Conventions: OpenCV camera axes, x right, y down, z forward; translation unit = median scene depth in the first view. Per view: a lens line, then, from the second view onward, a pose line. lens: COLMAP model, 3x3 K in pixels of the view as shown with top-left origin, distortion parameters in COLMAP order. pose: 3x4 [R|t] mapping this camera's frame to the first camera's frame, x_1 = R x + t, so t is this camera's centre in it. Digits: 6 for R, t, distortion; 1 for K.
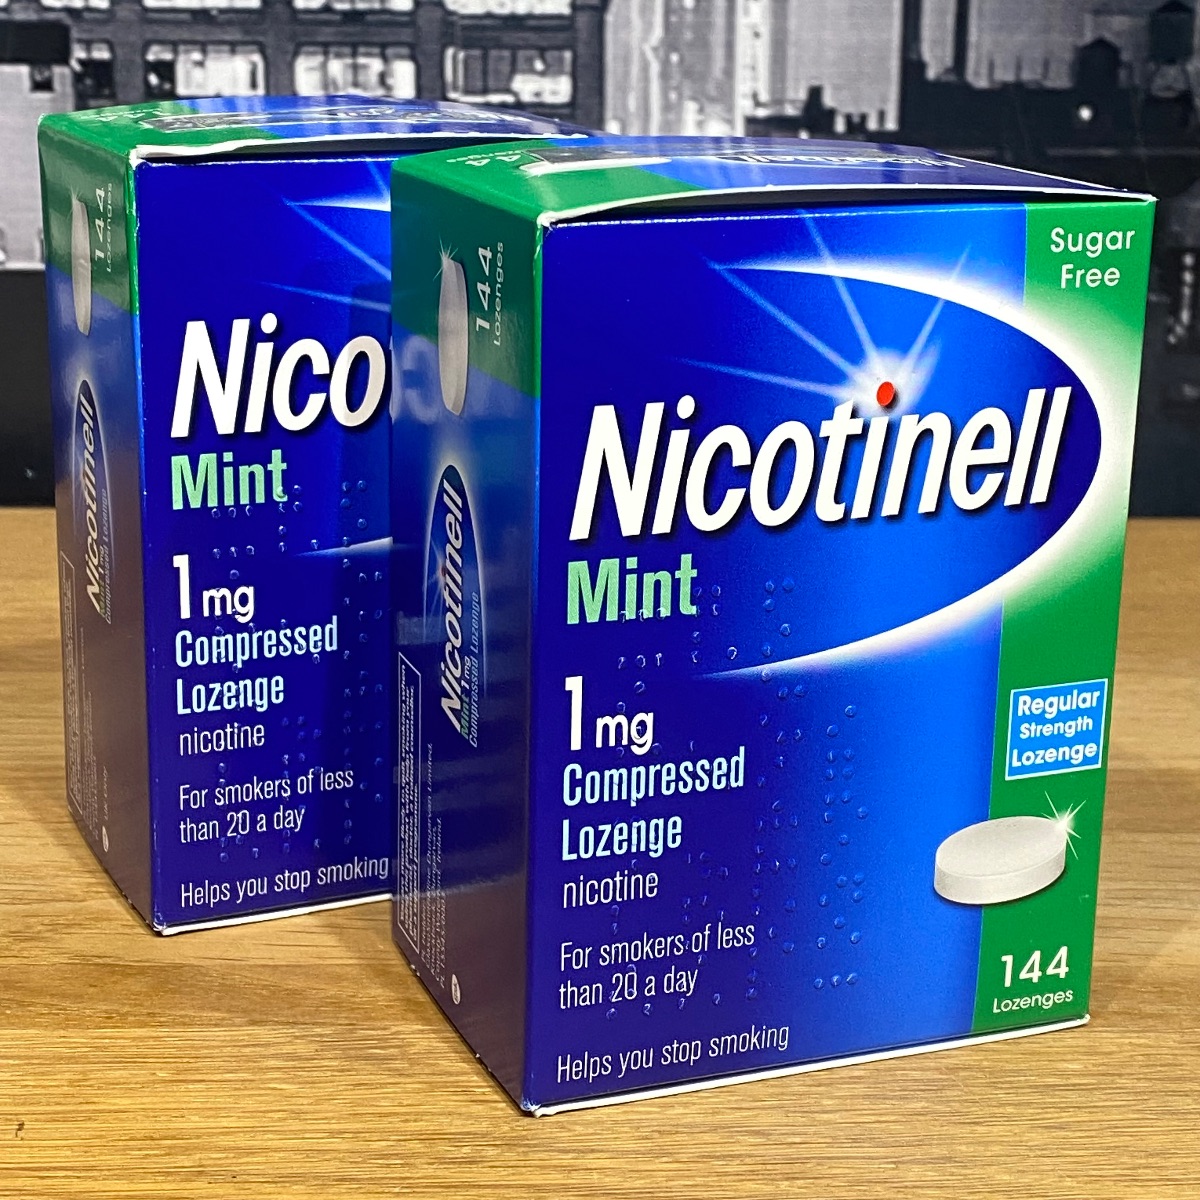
lens RADIAL K [[2401.5, 0, 587.1], [0, 2401.5, 594.8], [0, 0, 1]] dist [0.190258, -0.713875]
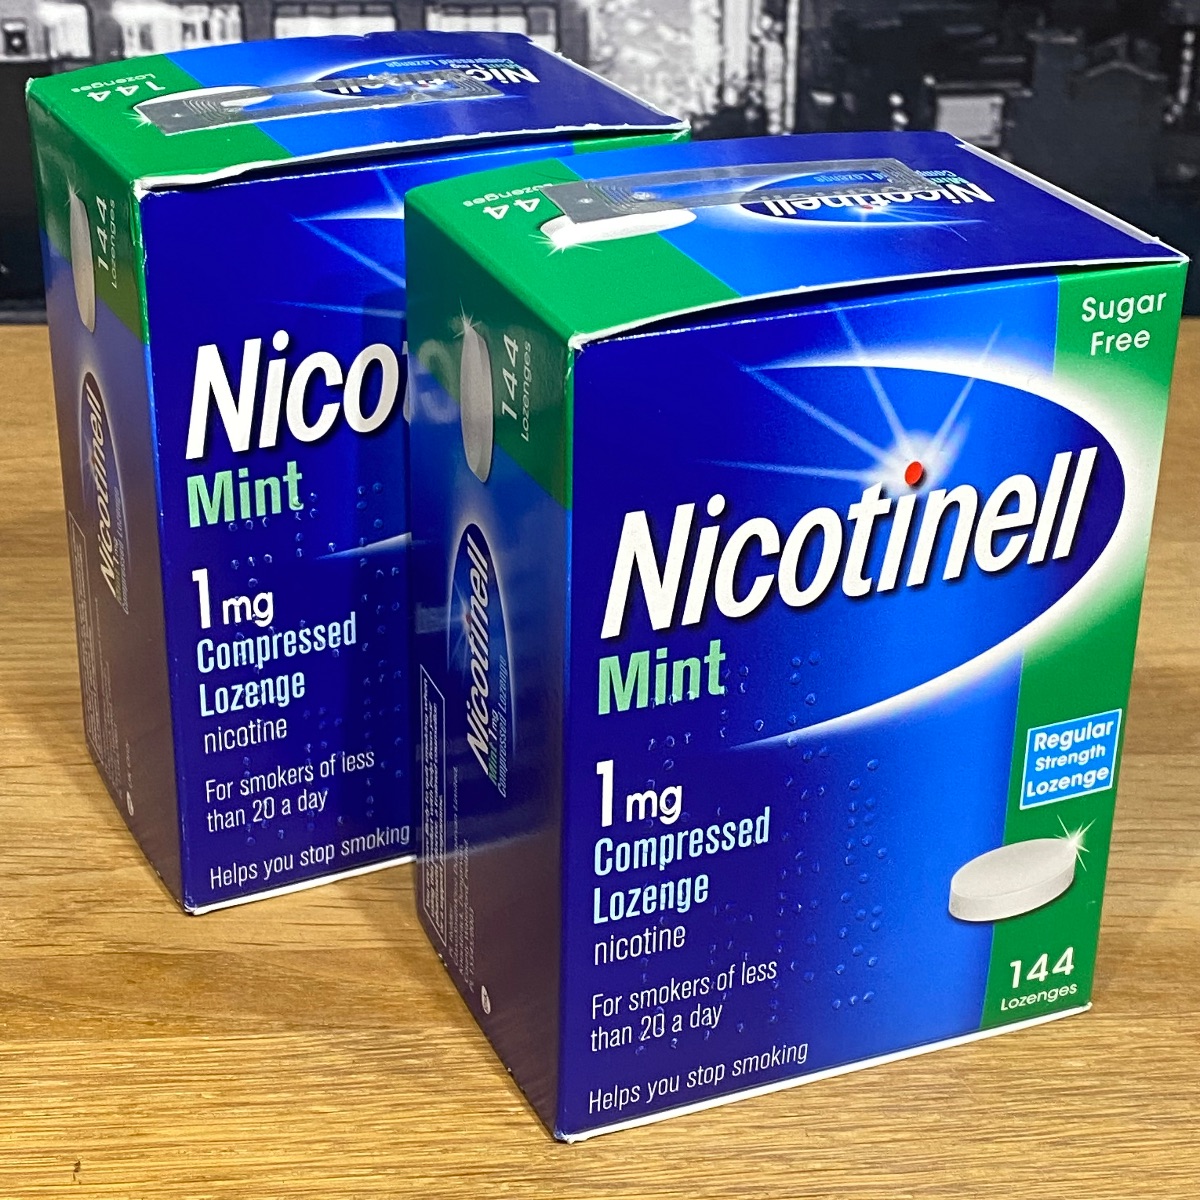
lens RADIAL K [[2400.0, 0, 595.4], [0, 2400.0, 600.7], [0, 0, 1]] dist [0.189298, -0.715522]
pose [[0.999693, -0.013314, 0.020901, -0.027415], [0.009152, 0.982143, 0.187914, -0.205222], [-0.023030, -0.187665, 0.981963, 0.013420]]
